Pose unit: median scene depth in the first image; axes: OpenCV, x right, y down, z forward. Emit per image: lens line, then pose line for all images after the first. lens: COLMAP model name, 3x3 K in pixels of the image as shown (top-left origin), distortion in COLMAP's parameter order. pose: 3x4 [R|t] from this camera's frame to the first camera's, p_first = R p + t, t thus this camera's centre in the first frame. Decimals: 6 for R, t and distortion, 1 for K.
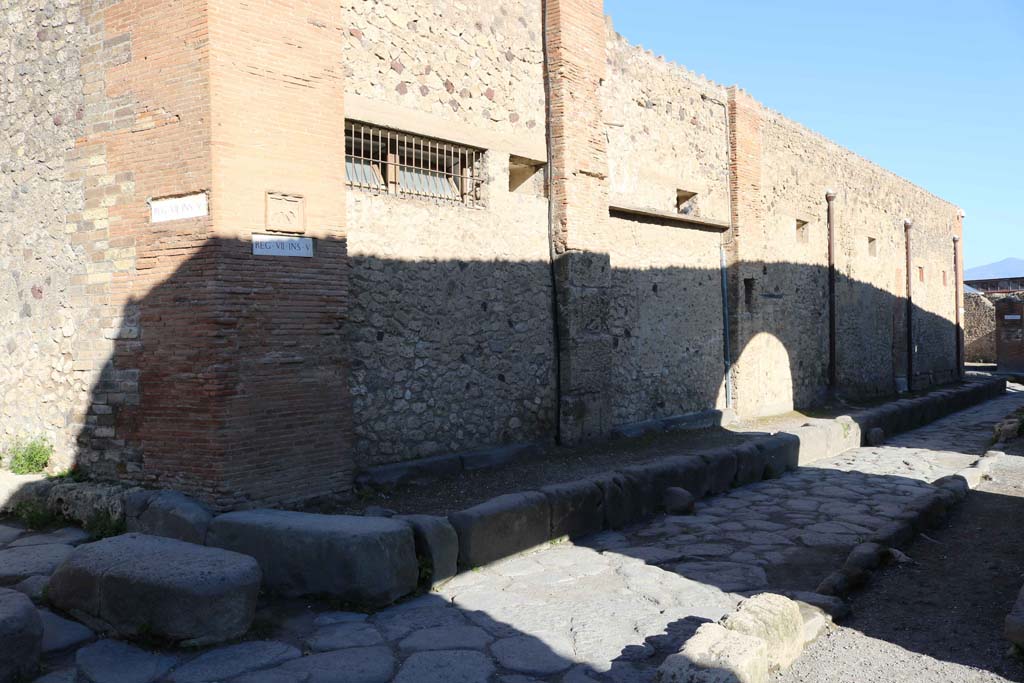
lens RADIAL K [[834.4, 0, 513.1], [0, 834.4, 342.5], [0, 0, 1]] dist [-0.153500, 0.113324]
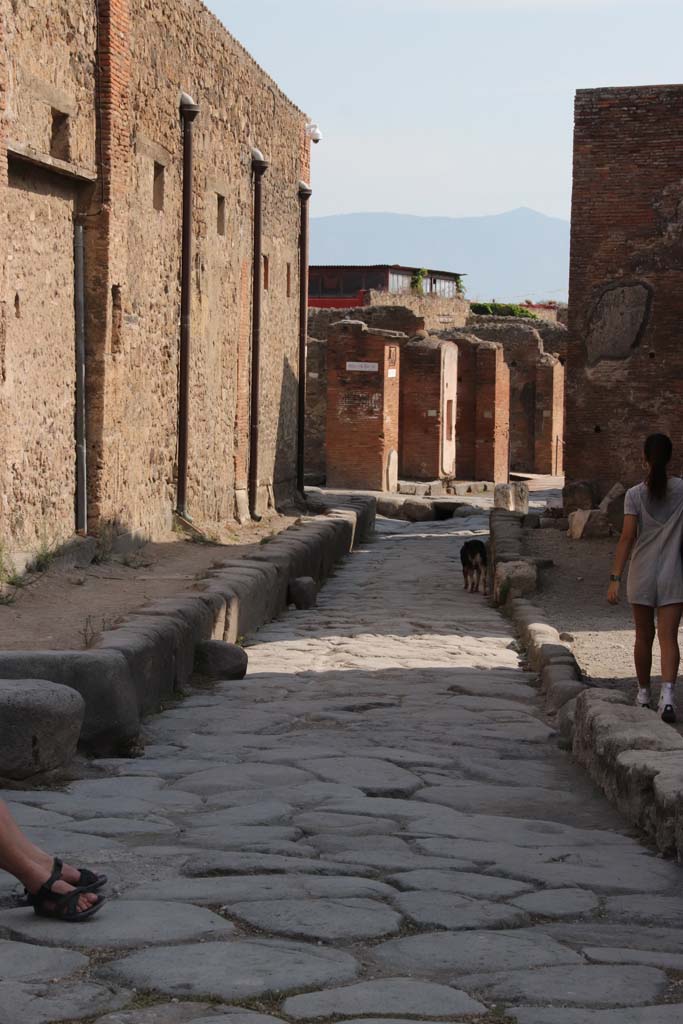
lens RADIAL K [[2451.7, 0, 326.4], [0, 2451.7, 543.9], [0, 0, 1]] dist [0.632103, 0.000000]
pose [[0.823244, -0.001636, 0.567686, -0.689922], [-0.031158, 0.998358, 0.048062, 0.007710], [-0.566833, -0.057255, 0.821841, -0.510599]]
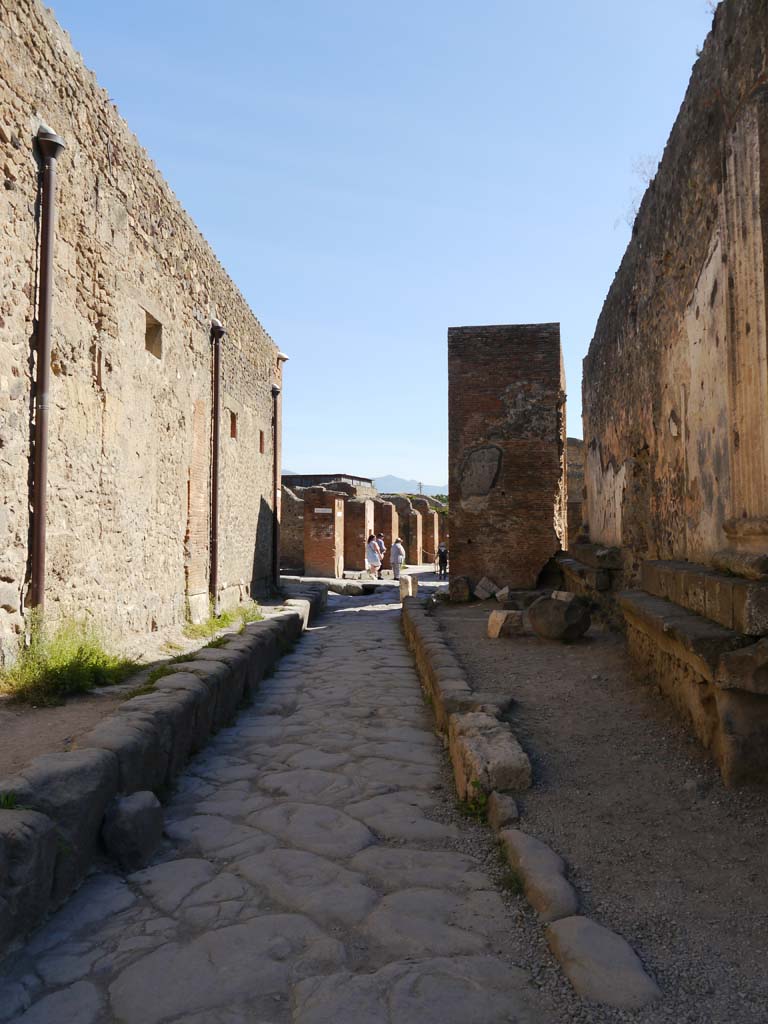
lens RADIAL K [[848.1, 0, 385.8], [0, 848.1, 513.7], [0, 0, 1]] dist [-0.047006, -0.004554]
pose [[0.781238, 0.038038, 0.623073, 0.481072], [-0.017769, 0.999092, -0.038714, 0.017466], [-0.623980, 0.019173, 0.781205, 1.039709]]
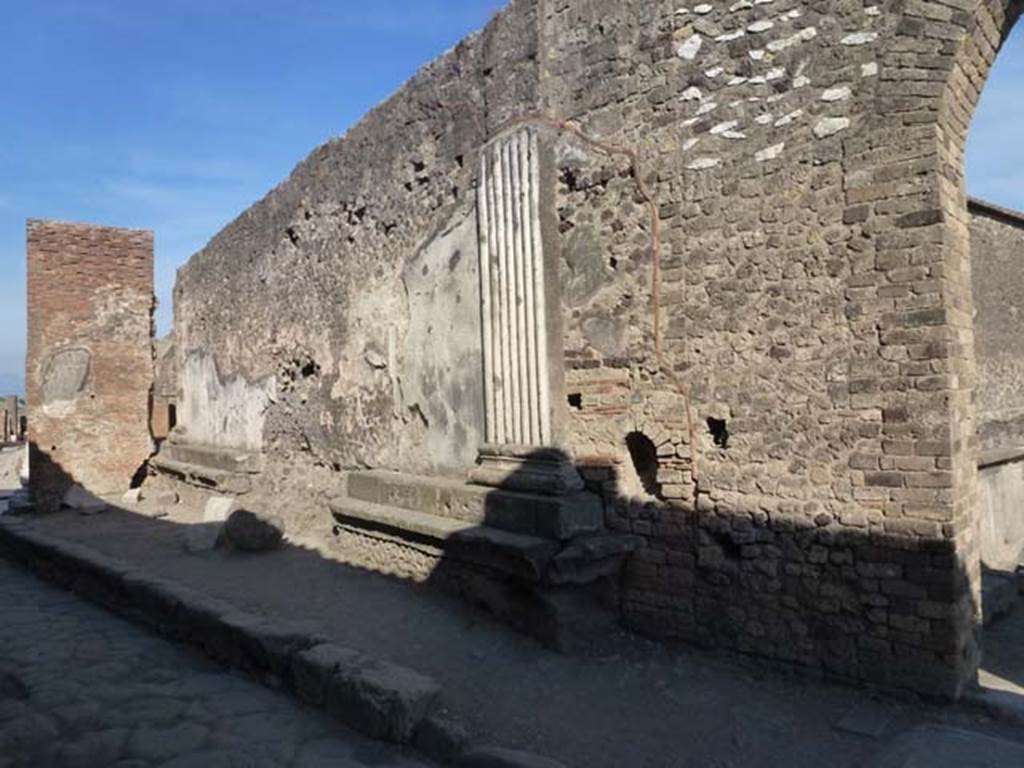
lens RADIAL K [[723.7, 0, 507.0], [0, 723.7, 387.4], [0, 0, 1]] dist [-0.046711, -0.001617]
pose [[0.107261, 0.045726, 0.993179, 0.410254], [0.025253, 0.998494, -0.048698, -0.032416], [-0.993910, 0.030304, 0.105945, 1.313648]]
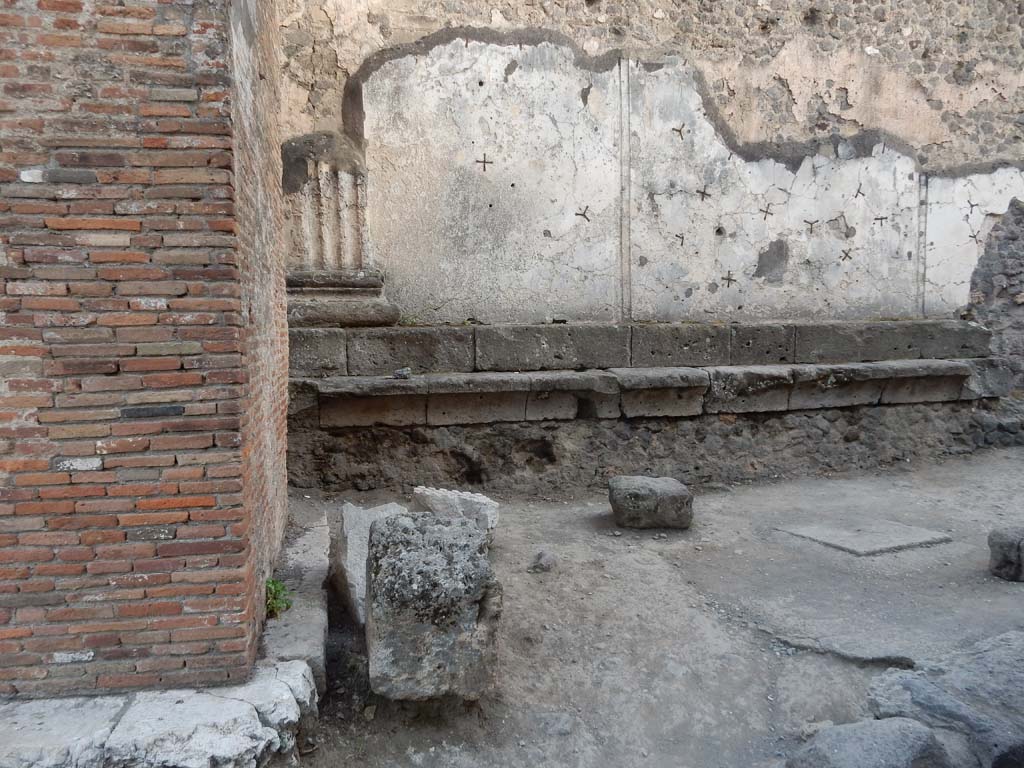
lens RADIAL K [[754.6, 0, 503.5], [0, 754.6, 388.2], [0, 0, 1]] dist [-0.015150, 0.013208]
pose [[-0.861051, 0.005388, 0.508490, 1.710339], [0.043007, 0.997133, 0.062260, 0.015945], [-0.506696, 0.075478, -0.858814, 2.739002]]
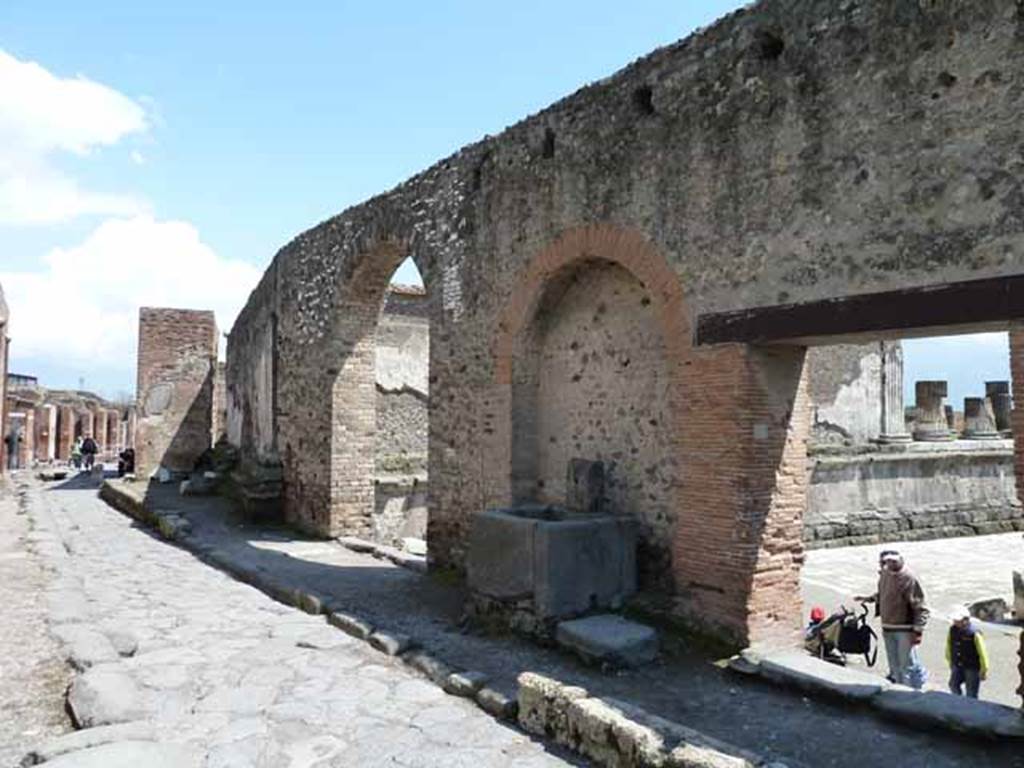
lens RADIAL K [[750.2, 0, 510.4], [0, 750.2, 393.0], [0, 0, 1]] dist [-0.066061, 0.025788]
pose [[0.311053, 0.067223, 0.948012, -0.378534], [-0.014977, 0.997718, -0.065833, -0.027089], [-0.950275, 0.006279, 0.311350, 0.288420]]
